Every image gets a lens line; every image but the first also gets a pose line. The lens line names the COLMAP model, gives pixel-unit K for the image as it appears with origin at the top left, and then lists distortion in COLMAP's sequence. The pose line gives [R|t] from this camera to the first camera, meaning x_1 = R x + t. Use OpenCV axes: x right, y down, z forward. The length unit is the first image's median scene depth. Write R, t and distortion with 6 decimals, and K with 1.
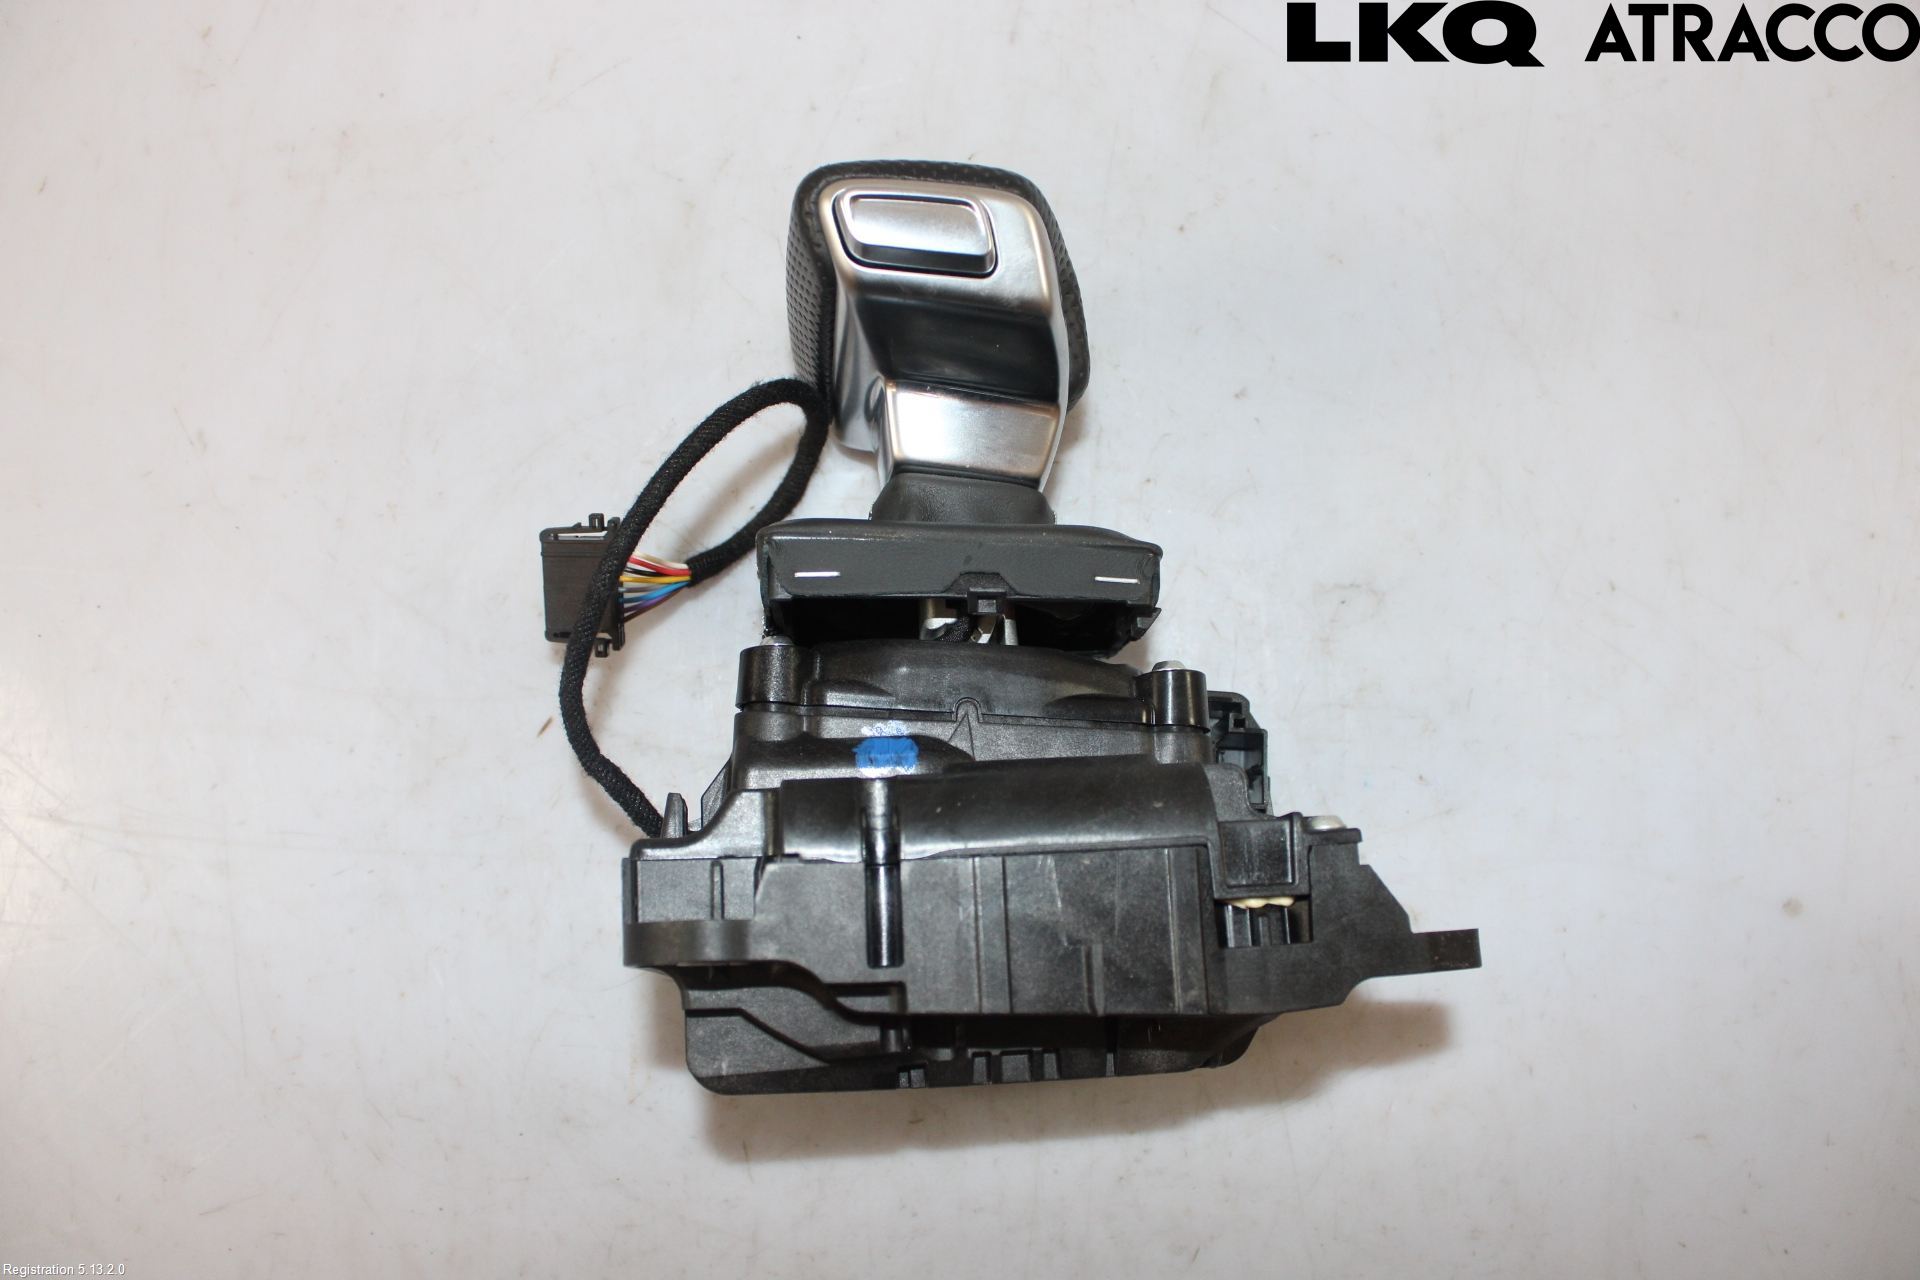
lens RADIAL K [[1610.3, 0, 964.9], [0, 1610.3, 643.8], [0, 0, 1]] dist [-0.138592, 0.094129]
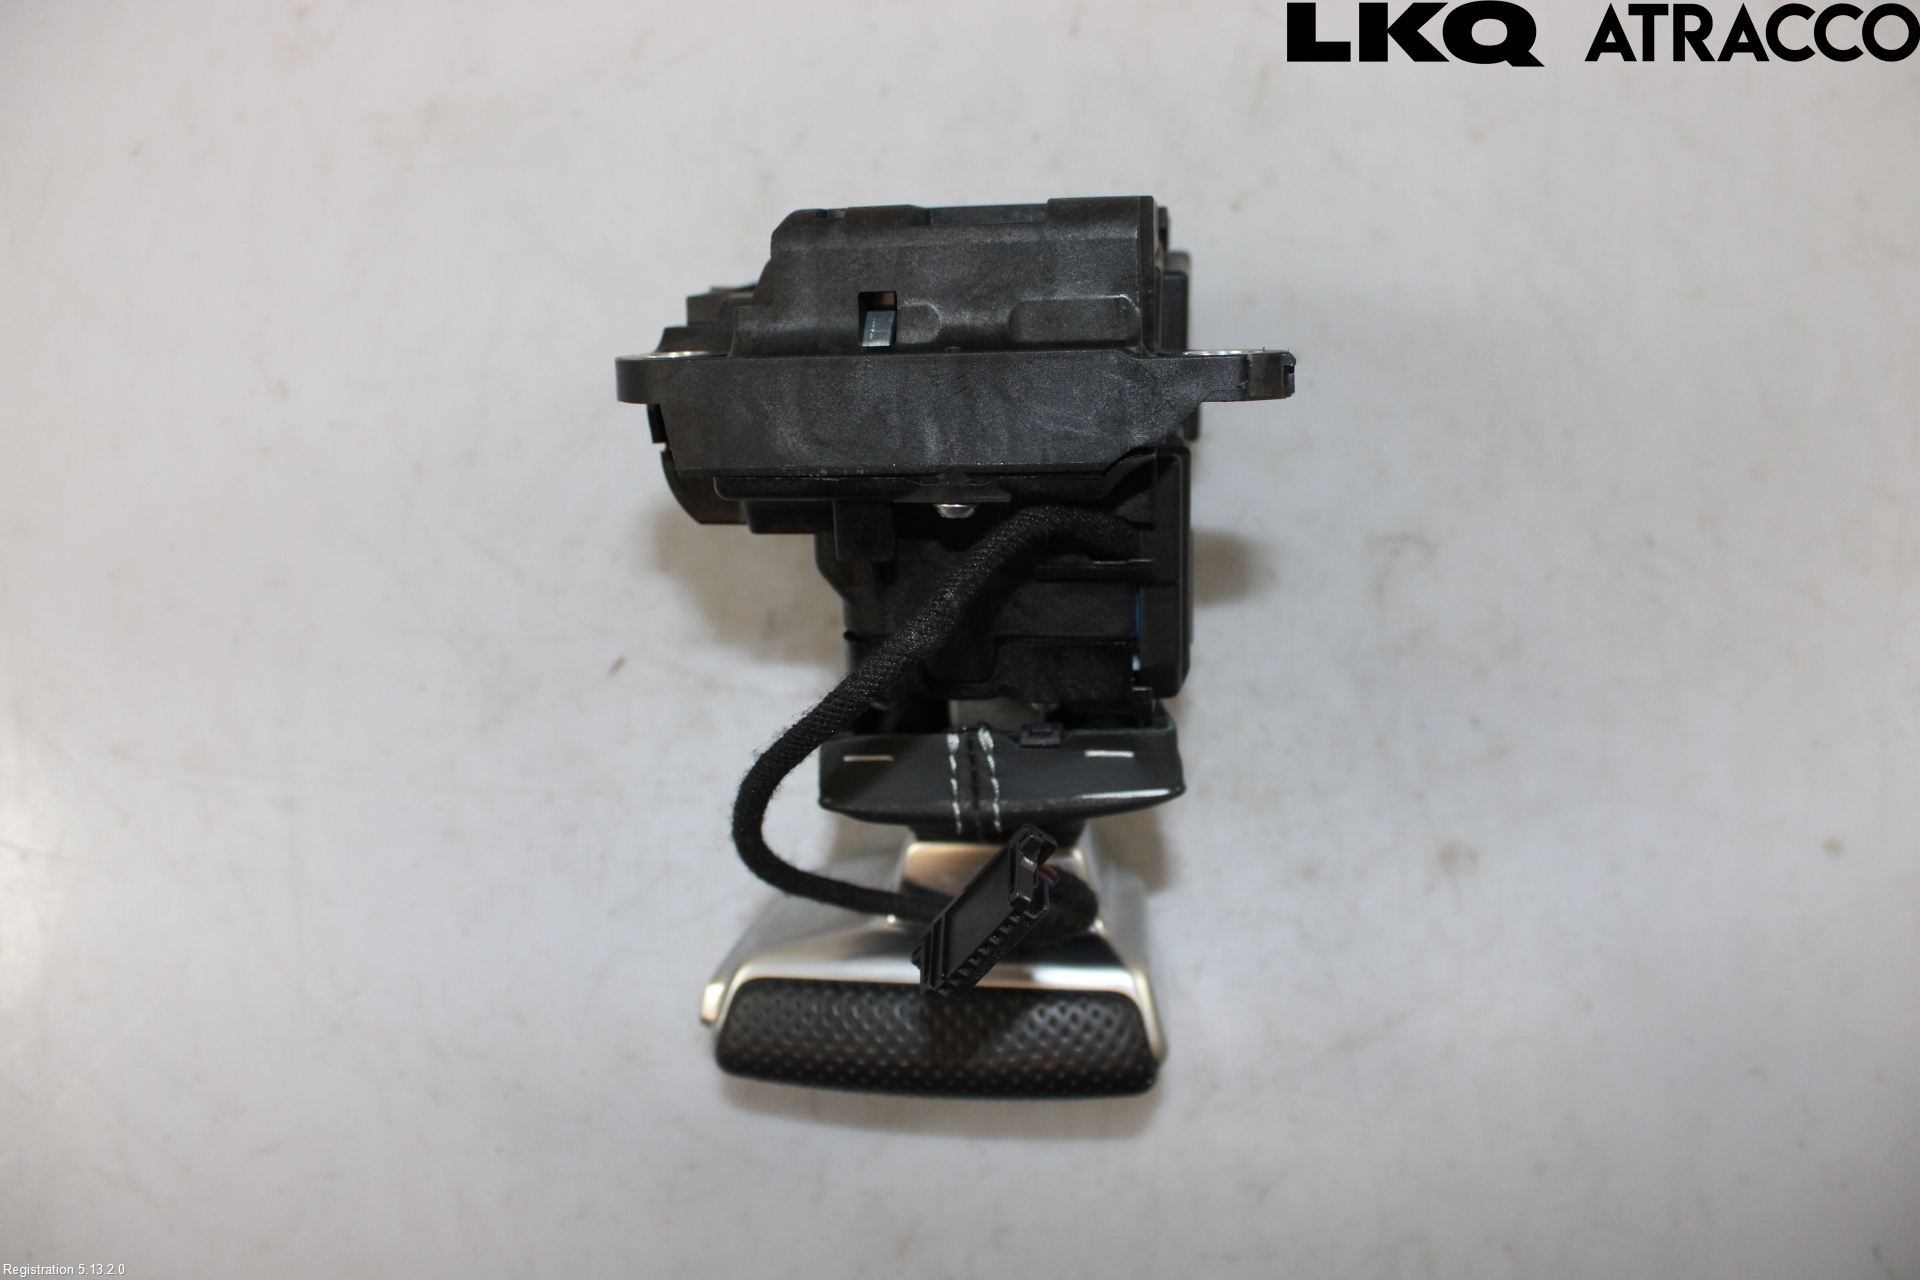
lens RADIAL K [[1610.3, 0, 972.3], [0, 1610.3, 645.6], [0, 0, 1]] dist [-0.138592, 0.094129]
pose [[0.999514, 0.009637, 0.029660, -0.068890], [-0.006940, 0.995943, -0.089718, 0.129822], [-0.030404, 0.089468, 0.995525, -0.019281]]
